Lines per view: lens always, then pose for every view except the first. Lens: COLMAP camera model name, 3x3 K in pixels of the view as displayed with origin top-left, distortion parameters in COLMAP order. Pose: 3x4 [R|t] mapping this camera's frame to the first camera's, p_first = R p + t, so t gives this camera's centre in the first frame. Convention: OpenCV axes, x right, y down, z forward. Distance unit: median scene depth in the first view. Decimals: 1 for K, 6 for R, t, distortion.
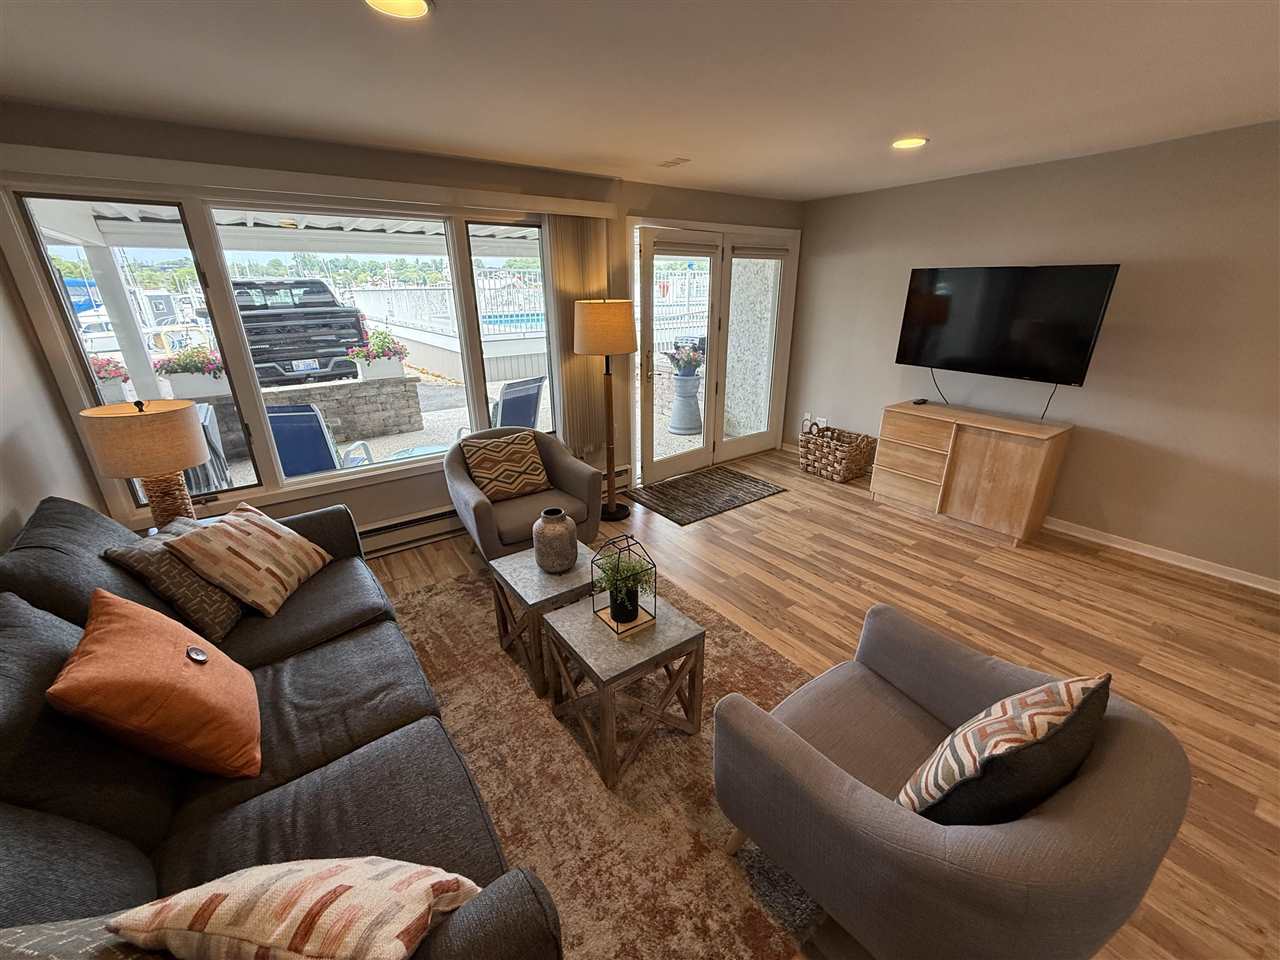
lens RADIAL K [[509.8, 0, 639.8], [0, 509.8, 480.5], [0, 0, 1]] dist [0.000610, -0.000344]
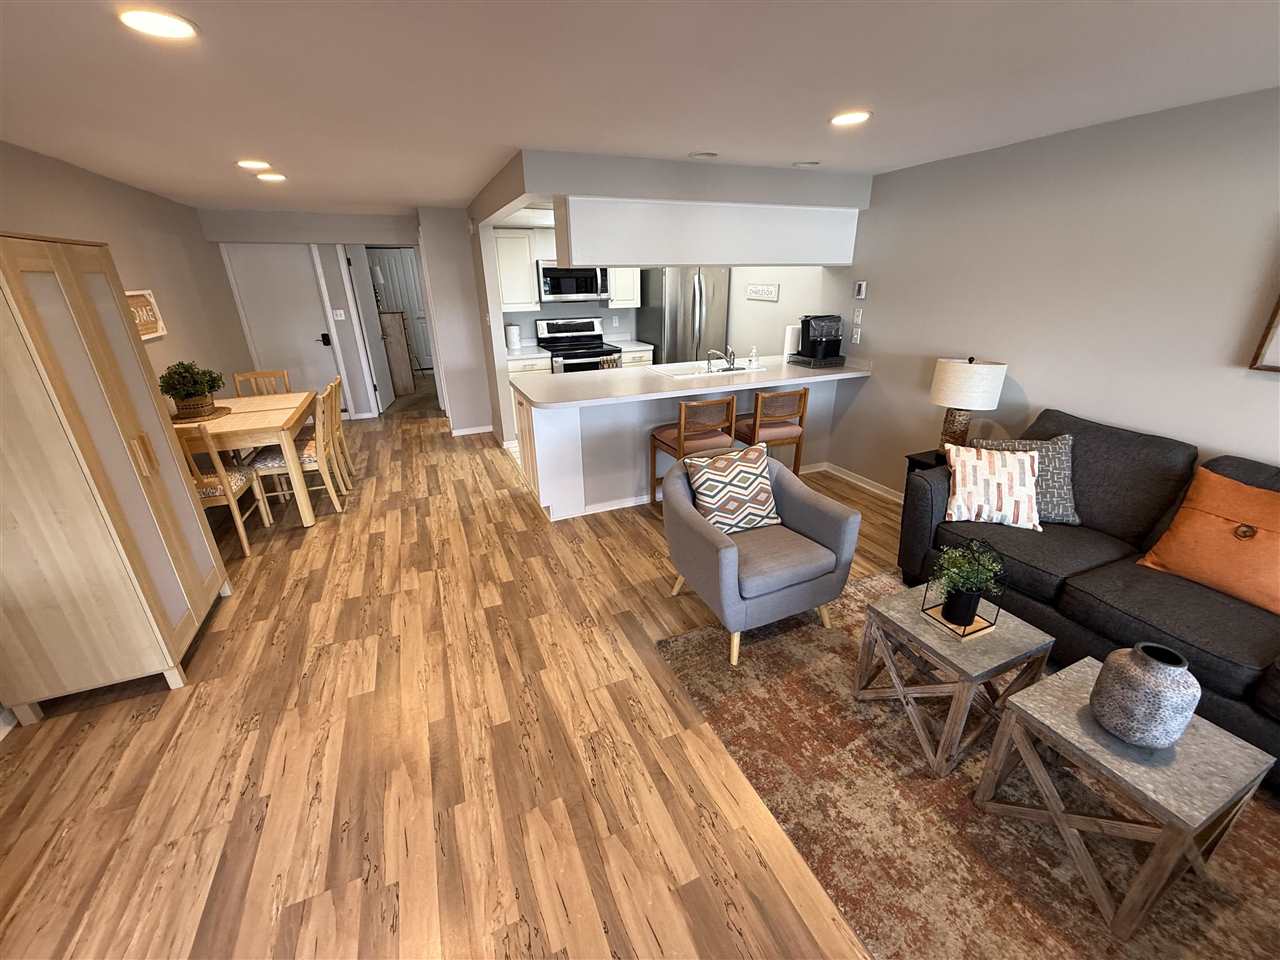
lens RADIAL K [[509.8, 0, 638.4], [0, 509.8, 481.4], [0, 0, 1]] dist [0.000610, -0.000344]
pose [[-0.976809, -0.058681, 0.205917, 0.237281], [0.095888, 0.739994, 0.665744, -0.400690], [-0.191443, 0.670049, -0.717205, 1.009814]]
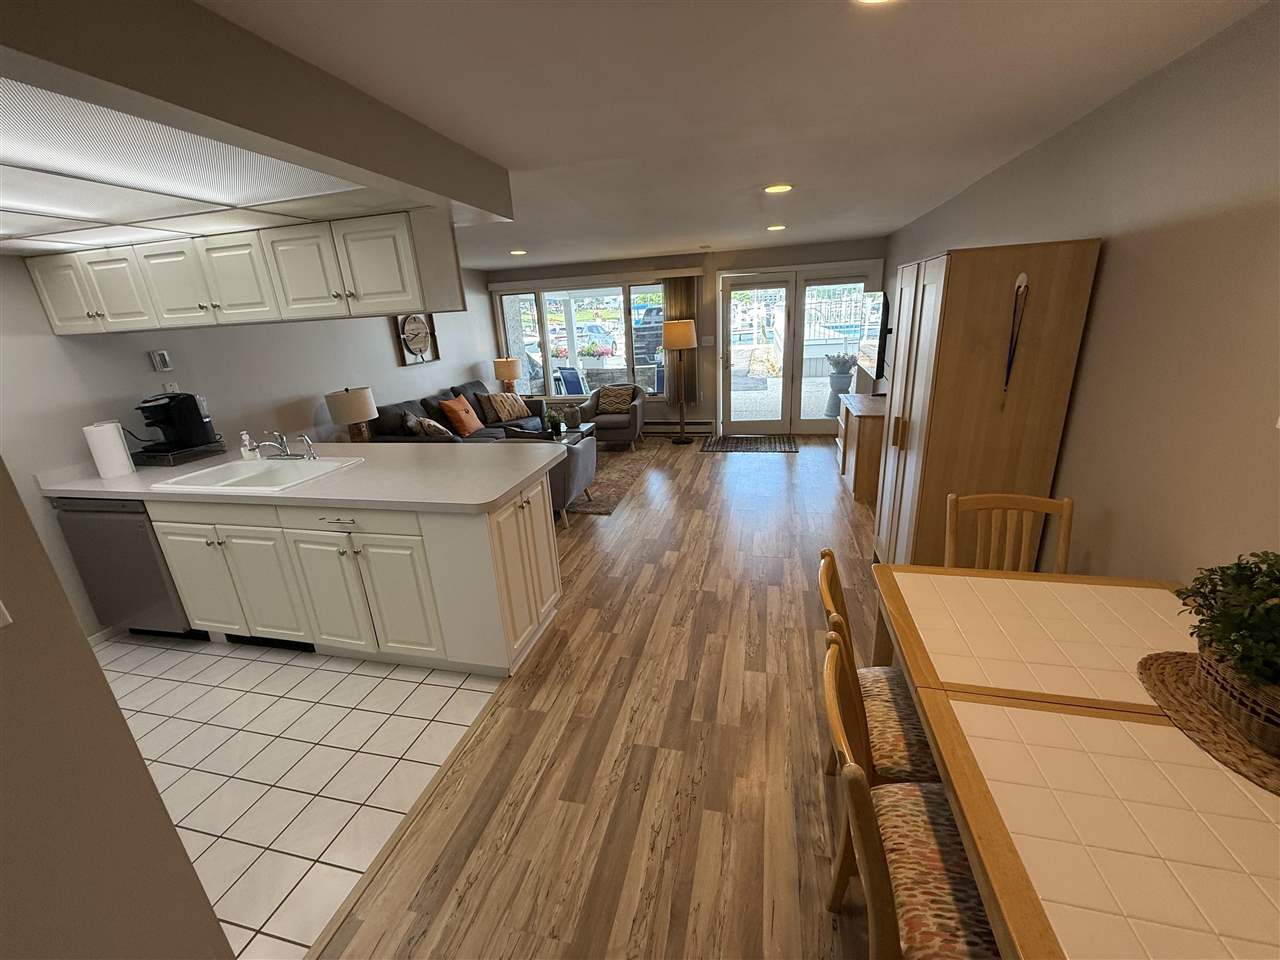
lens RADIAL K [[509.8, 0, 639.0], [0, 509.8, 480.8], [0, 0, 1]] dist [0.000610, -0.000344]
pose [[0.651067, 0.211486, -0.728962, 1.472780], [-0.219708, 0.971794, 0.085706, 0.100564], [0.726526, 0.104359, 0.679168, -0.356226]]
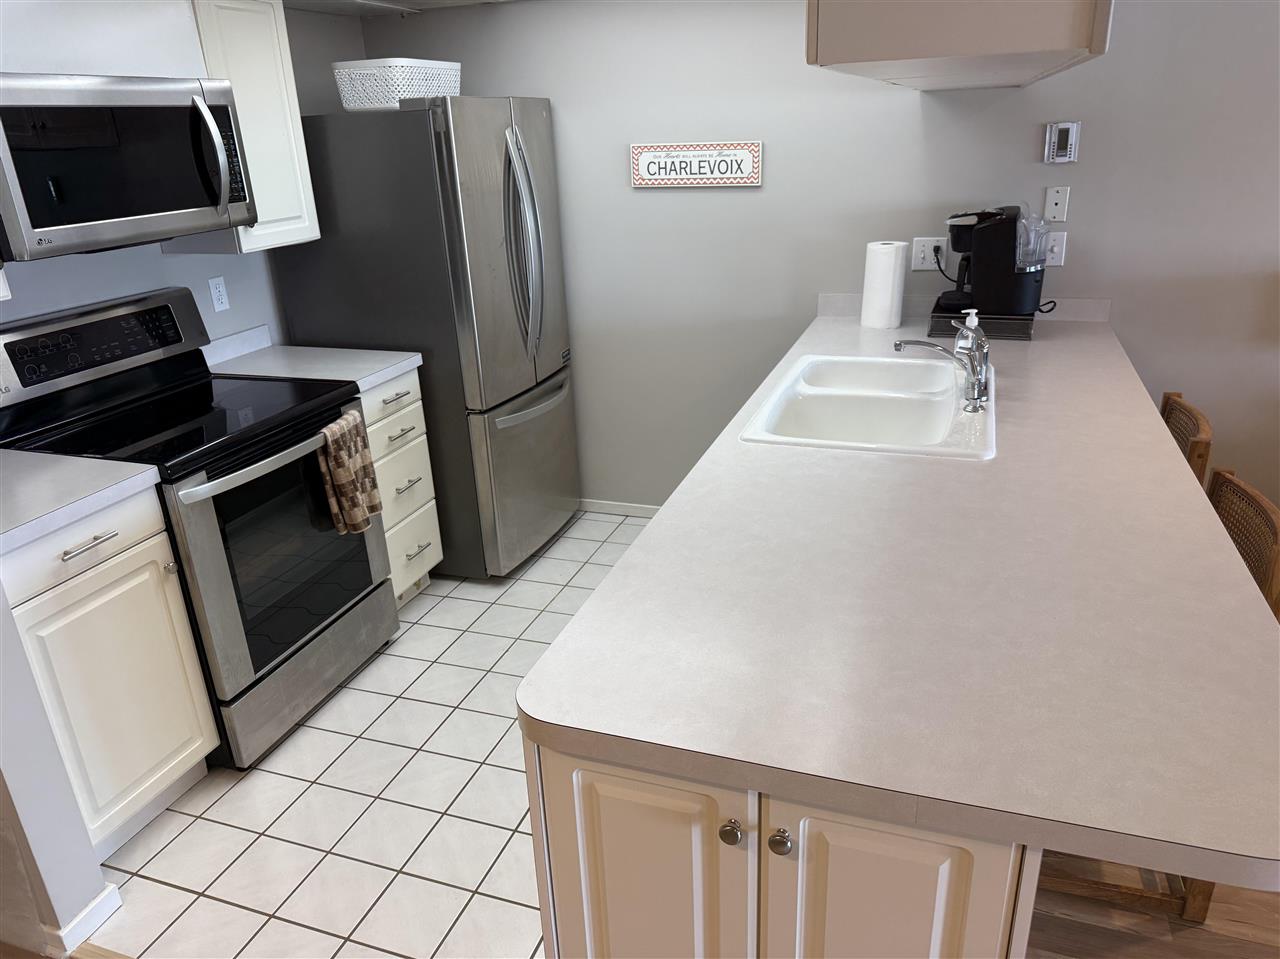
lens RADIAL K [[898.7, 0, 636.5], [0, 898.7, 483.6], [0, 0, 1]] dist [0.052384, -0.064526]
pose [[-0.820683, 0.252184, -0.512721, 0.971456], [-0.153252, 0.767303, 0.622704, -0.095200], [0.550448, 0.589618, -0.591064, 0.173537]]
